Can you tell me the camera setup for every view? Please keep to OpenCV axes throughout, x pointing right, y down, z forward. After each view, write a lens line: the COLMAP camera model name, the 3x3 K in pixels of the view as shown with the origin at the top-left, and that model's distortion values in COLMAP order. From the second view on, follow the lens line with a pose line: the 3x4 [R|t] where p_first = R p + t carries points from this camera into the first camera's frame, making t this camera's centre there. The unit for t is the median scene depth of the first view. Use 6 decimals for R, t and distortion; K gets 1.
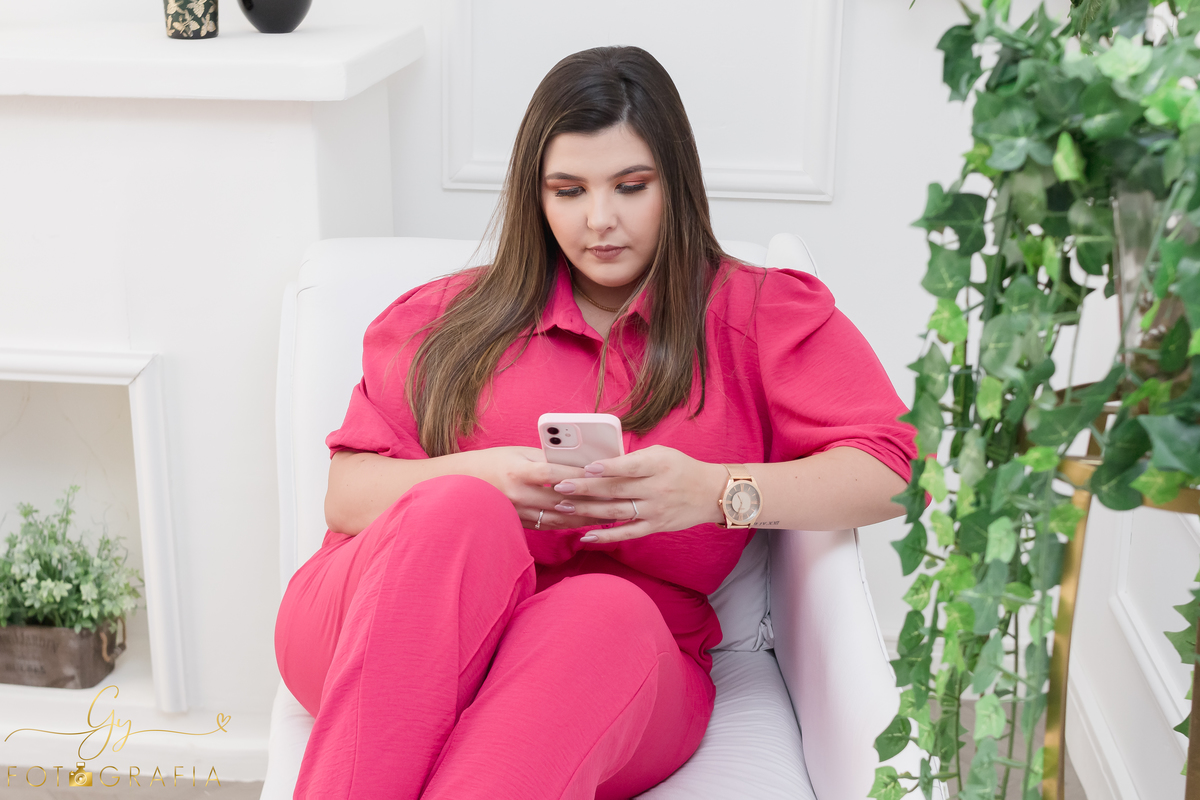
lens RADIAL K [[2222.7, 0, 600.0], [0, 2222.7, 400.0], [0, 0, 1]] dist [0.021453, -0.078085]
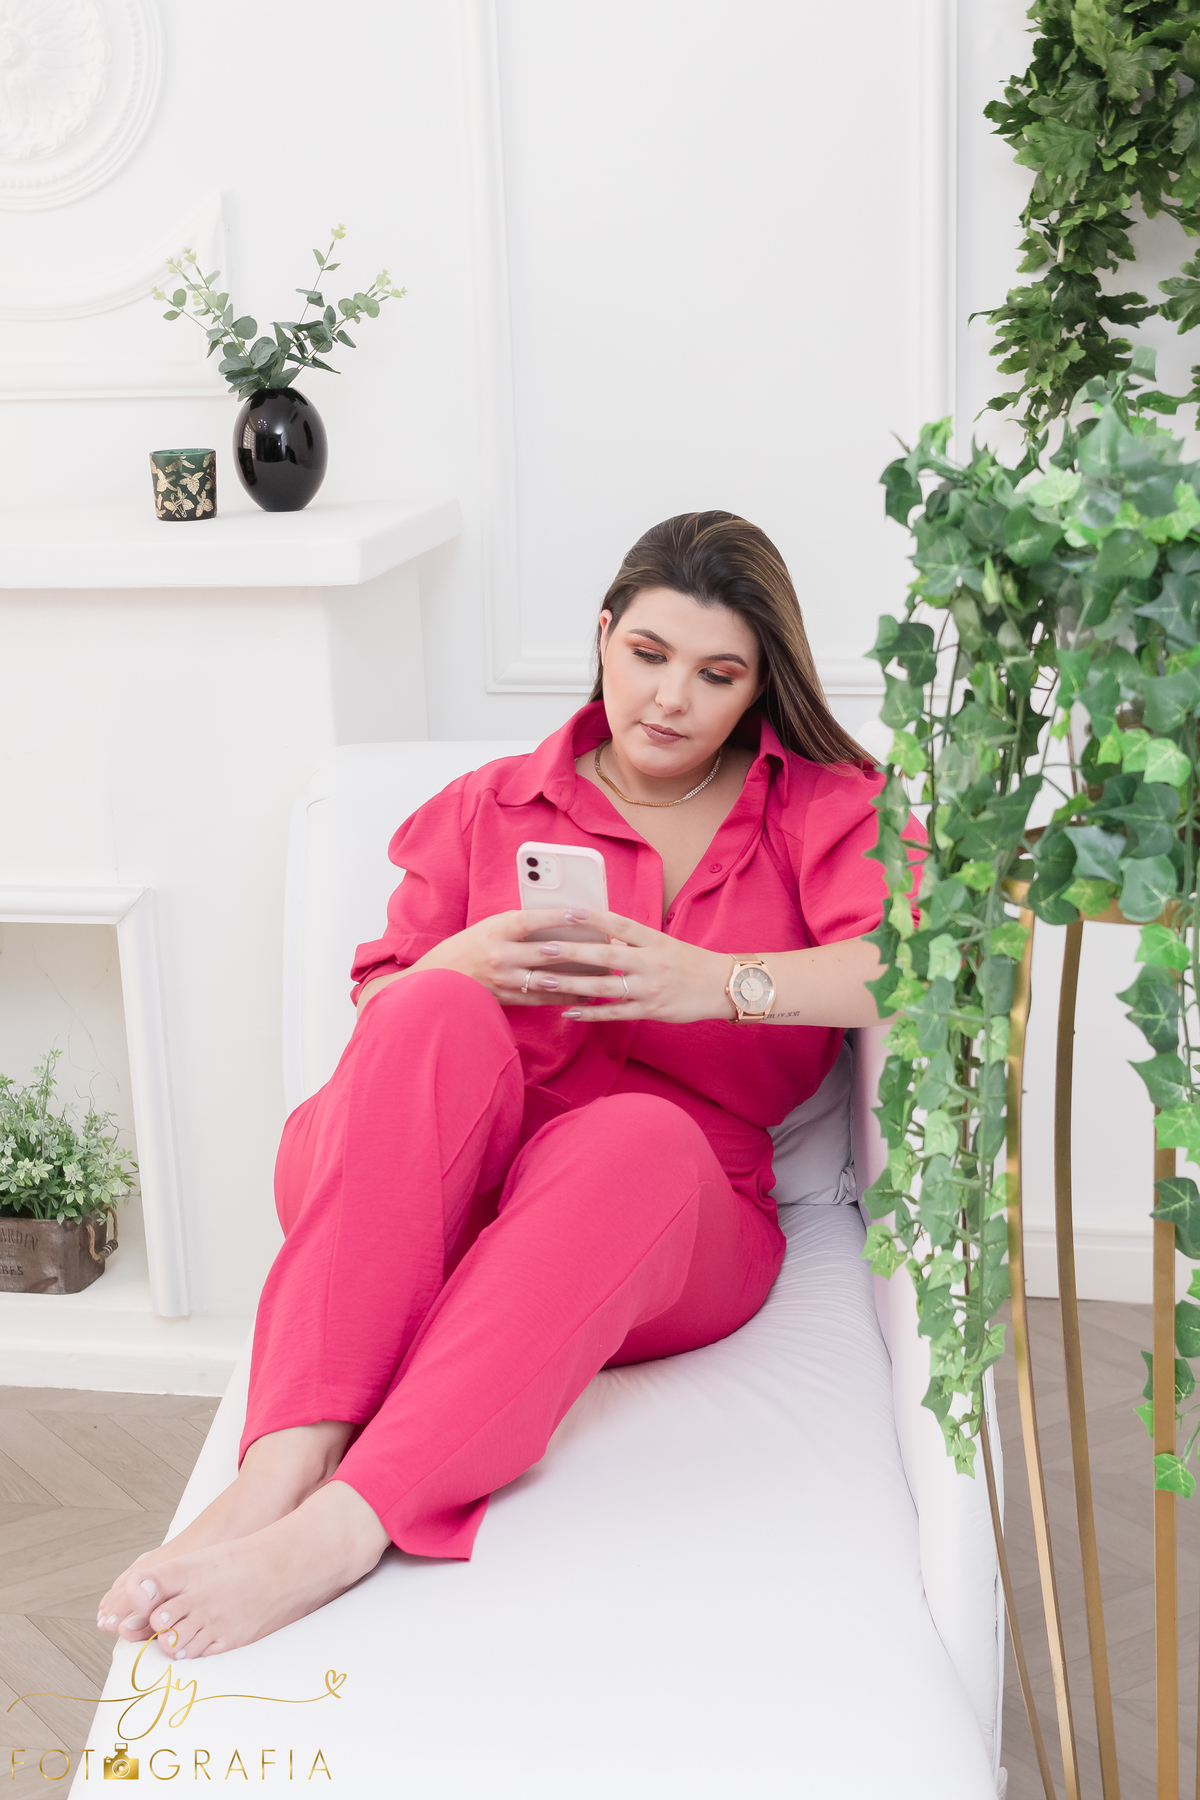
lens RADIAL K [[3334.0, 0, 602.3], [0, 3334.0, 944.0], [0, 0, 1]] dist [0.021453, -0.078085]
pose [[0.997316, -0.018617, -0.070808, 0.064721], [0.015586, 0.998948, -0.043123, 0.058841], [0.071536, 0.041904, 0.996557, -0.262744]]
